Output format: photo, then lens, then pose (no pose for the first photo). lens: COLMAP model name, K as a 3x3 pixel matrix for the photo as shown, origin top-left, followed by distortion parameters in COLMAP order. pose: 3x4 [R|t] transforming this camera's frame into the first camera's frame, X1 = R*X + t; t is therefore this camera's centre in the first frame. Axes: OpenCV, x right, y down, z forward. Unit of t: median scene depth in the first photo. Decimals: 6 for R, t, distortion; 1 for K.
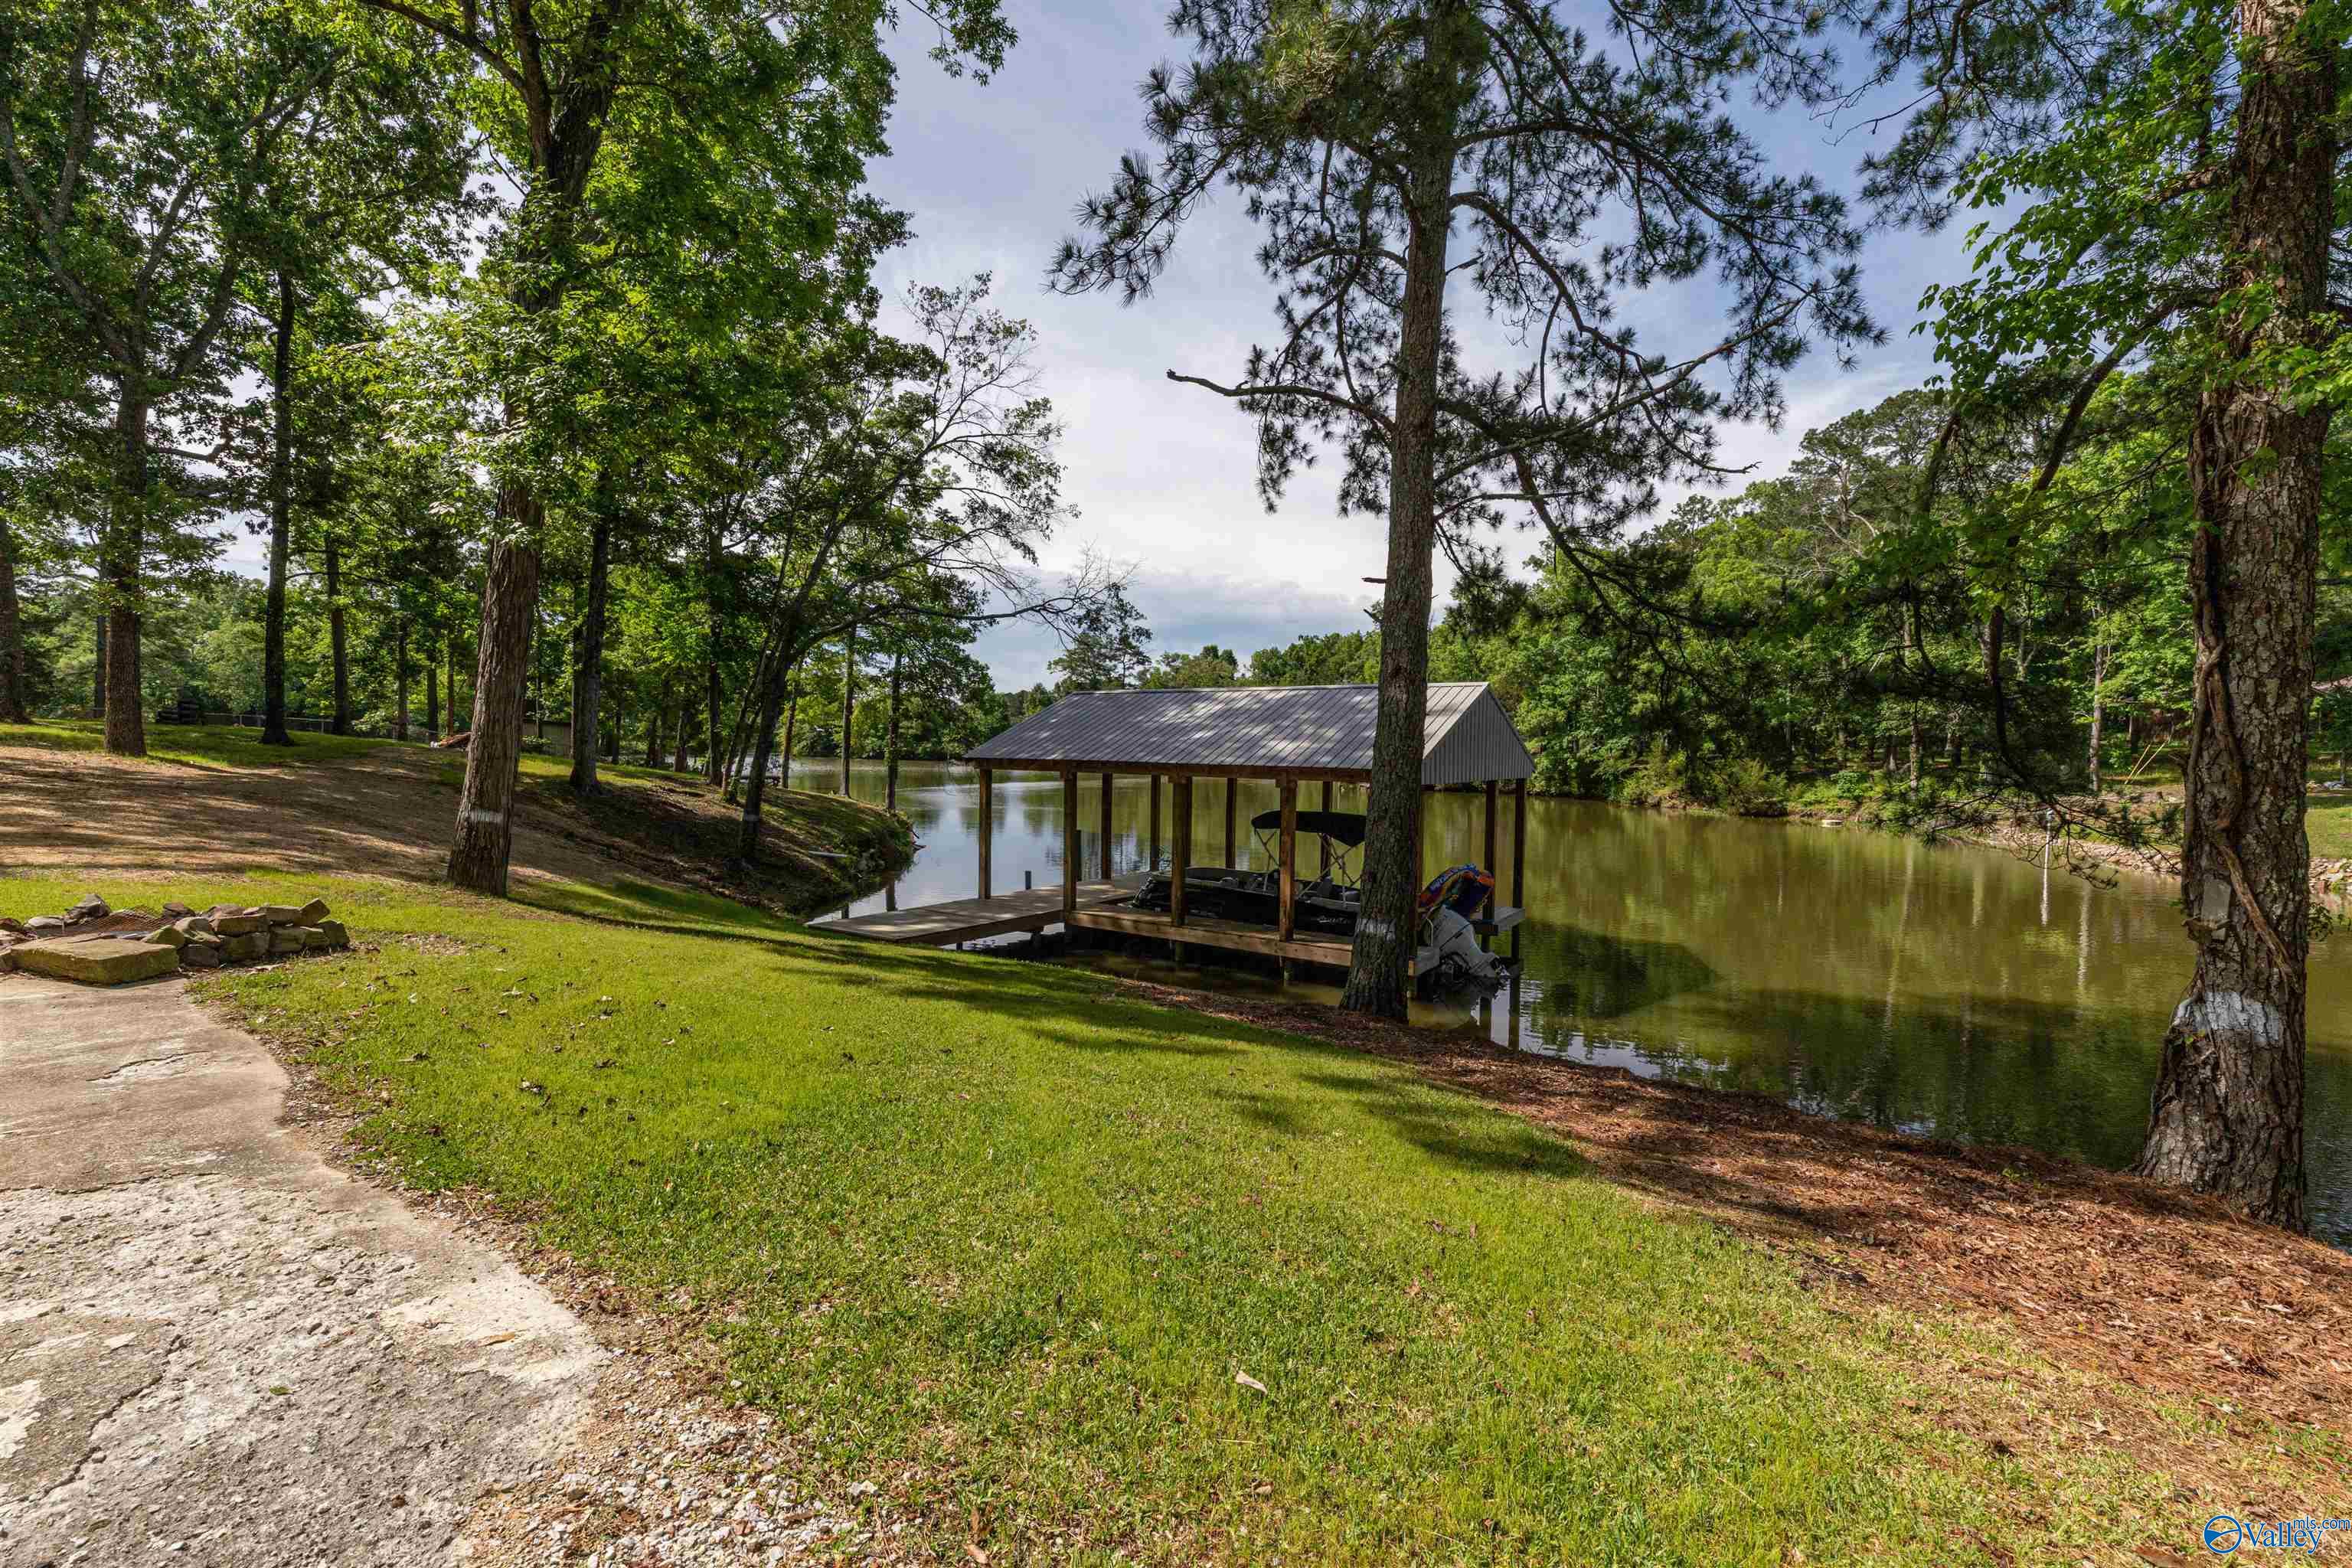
lens RADIAL K [[1030.3, 0, 1170.0], [0, 1030.3, 755.1], [0, 0, 1]] dist [0.003051, 0.000607]
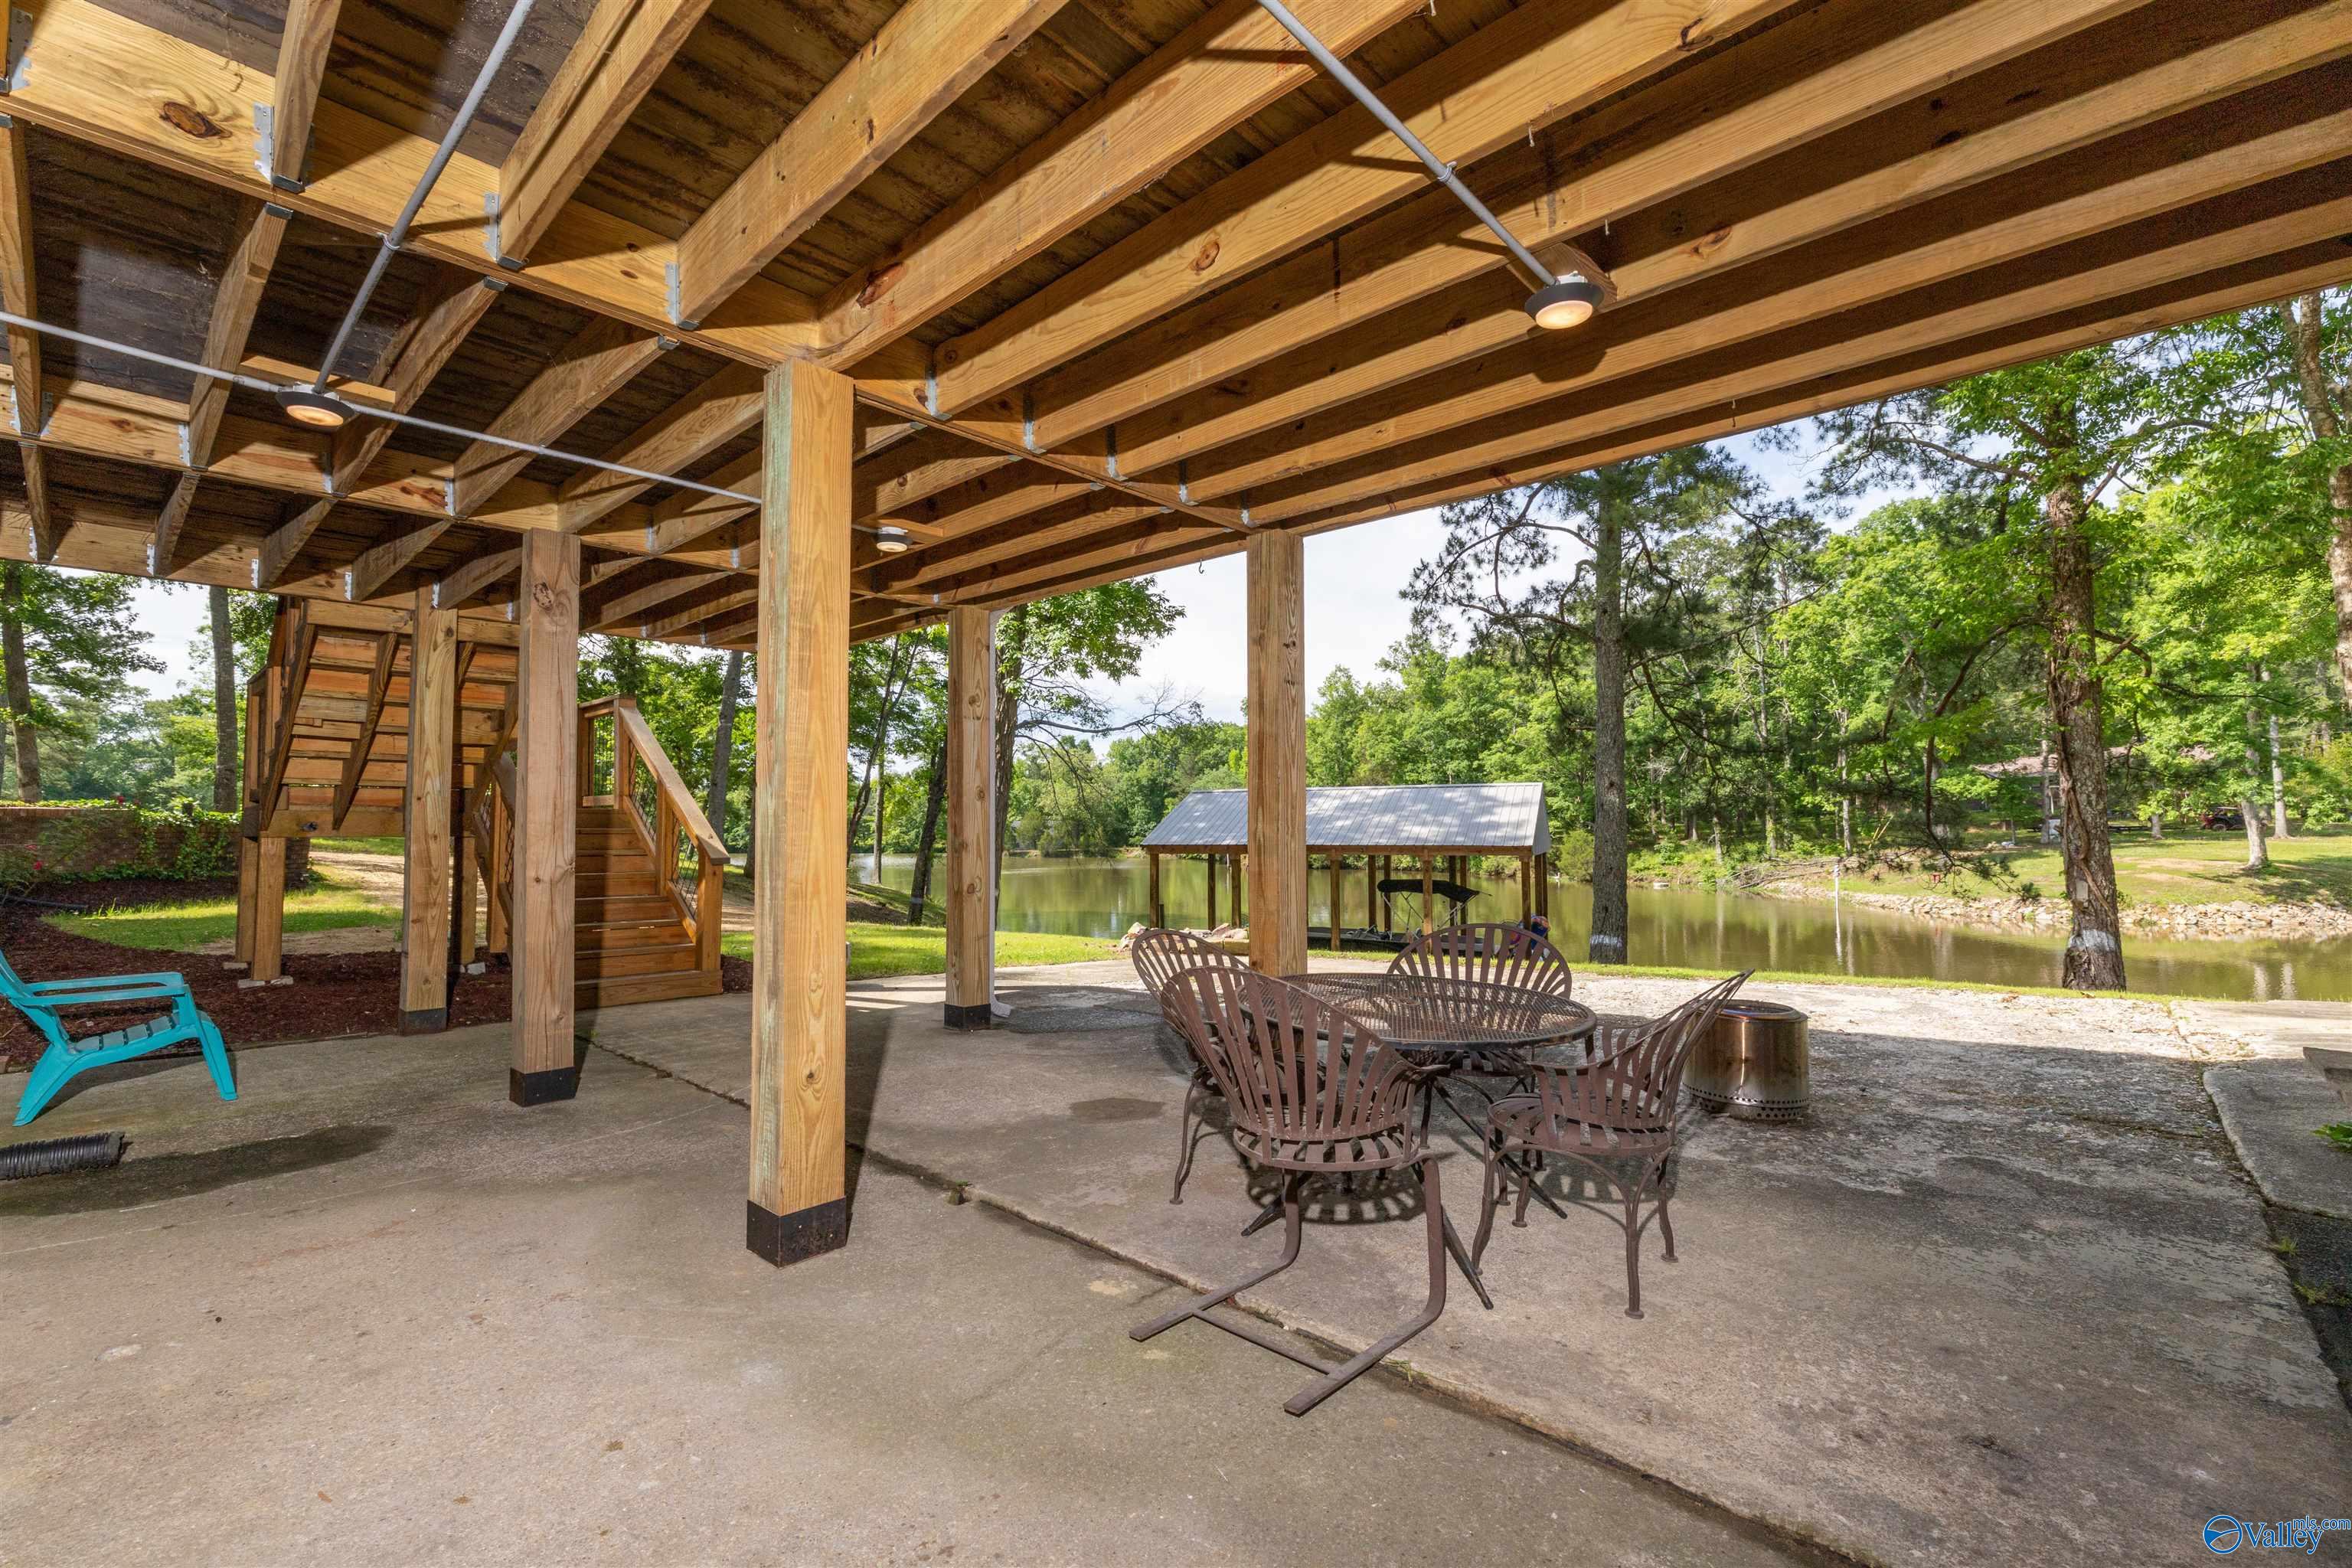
lens RADIAL K [[1030.3, 0, 1170.0], [0, 1030.3, 755.1], [0, 0, 1]] dist [0.003051, 0.000607]
pose [[0.981817, -0.005164, 0.189762, -0.456857], [0.020752, 0.996558, -0.080254, -0.005241], [-0.188694, 0.082732, 0.978545, -0.288637]]
